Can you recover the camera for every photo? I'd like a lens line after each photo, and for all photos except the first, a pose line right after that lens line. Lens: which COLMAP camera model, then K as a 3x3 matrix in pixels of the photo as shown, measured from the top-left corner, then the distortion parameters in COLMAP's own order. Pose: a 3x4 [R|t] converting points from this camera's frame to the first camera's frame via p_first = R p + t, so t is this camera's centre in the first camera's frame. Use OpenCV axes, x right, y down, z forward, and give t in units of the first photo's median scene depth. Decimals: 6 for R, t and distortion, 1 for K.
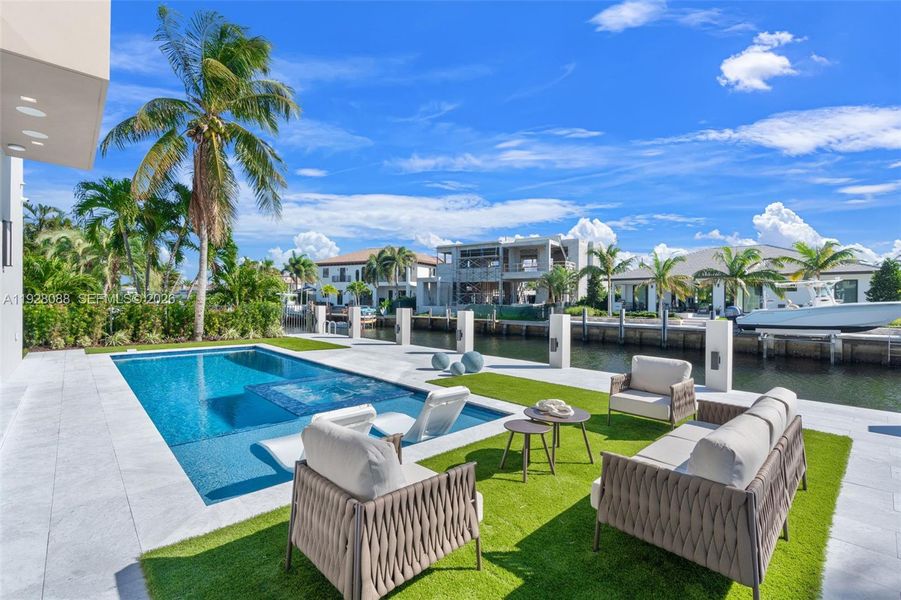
lens RADIAL K [[402.6, 0, 442.4], [0, 402.6, 296.7], [0, 0, 1]] dist [-0.005913, 0.000355]
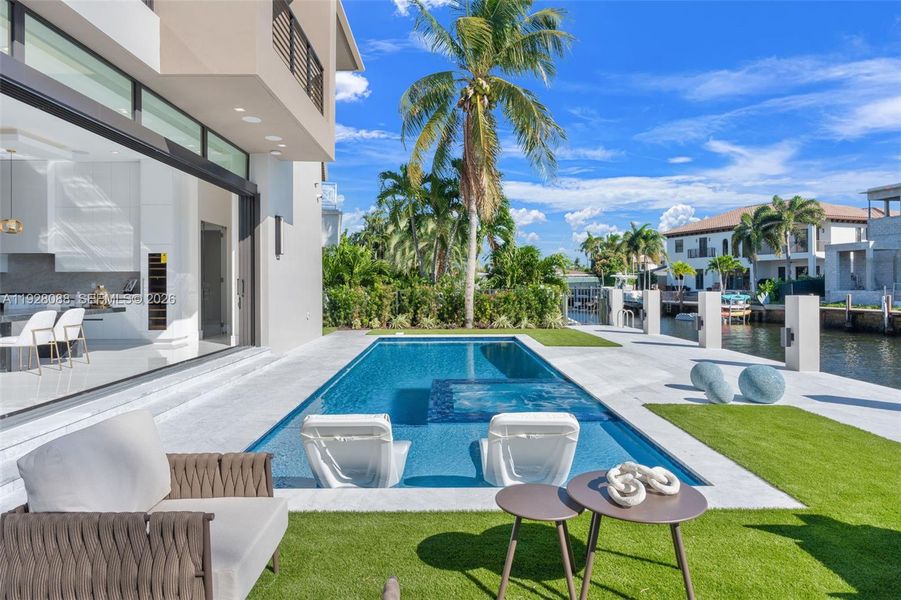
lens RADIAL K [[515.2, 0, 454.1], [0, 515.2, 278.9], [0, 0, 1]] dist [0.000806, -0.003772]
pose [[0.739796, -0.018655, -0.672572, 0.052607], [0.017209, 0.999813, -0.008803, 0.002914], [0.672611, -0.005062, 0.739979, 0.037685]]
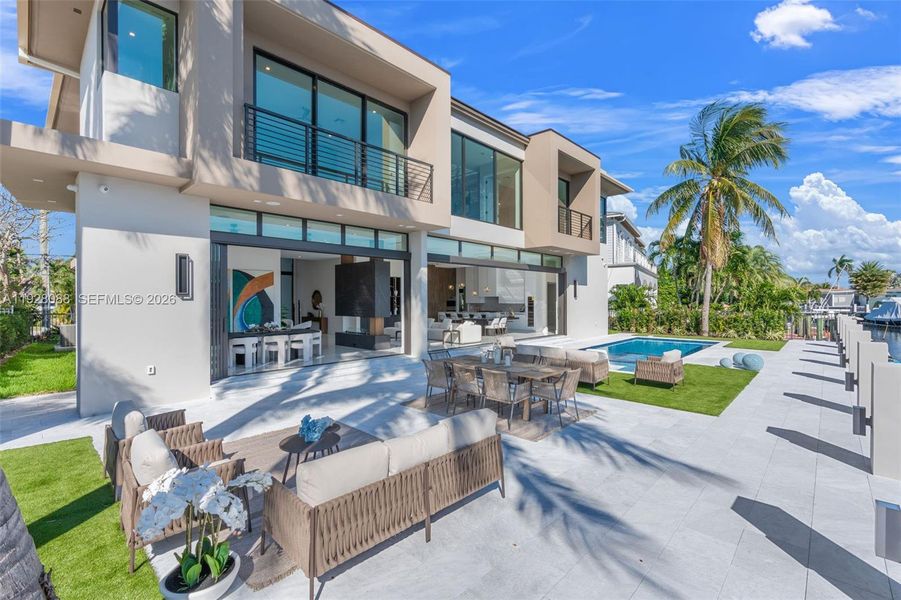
lens RADIAL K [[402.6, 0, 446.6], [0, 402.6, 303.6], [0, 0, 1]] dist [-0.005913, 0.000355]
pose [[0.045352, -0.001406, -0.998970, 0.270772], [0.013255, 0.999912, -0.000805, -0.006595], [0.998883, -0.013205, 0.045367, -0.001001]]
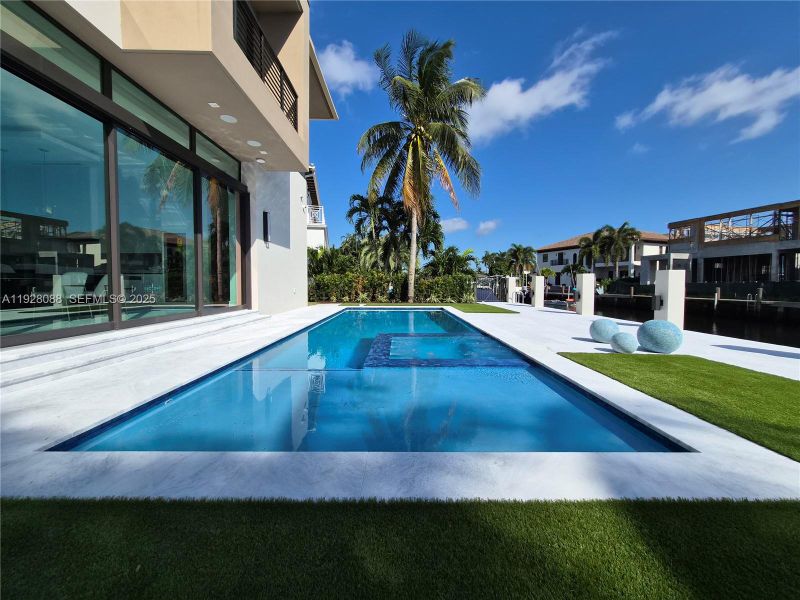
lens RADIAL K [[308.7, 0, 400.8], [0, 308.7, 296.6], [0, 0, 1]] dist [-0.006834, -0.000129]
pose [[0.731133, 0.020056, -0.681940, 0.022431], [0.010928, 0.999095, 0.041101, 0.015957], [0.682148, -0.037503, 0.730252, 0.077707]]
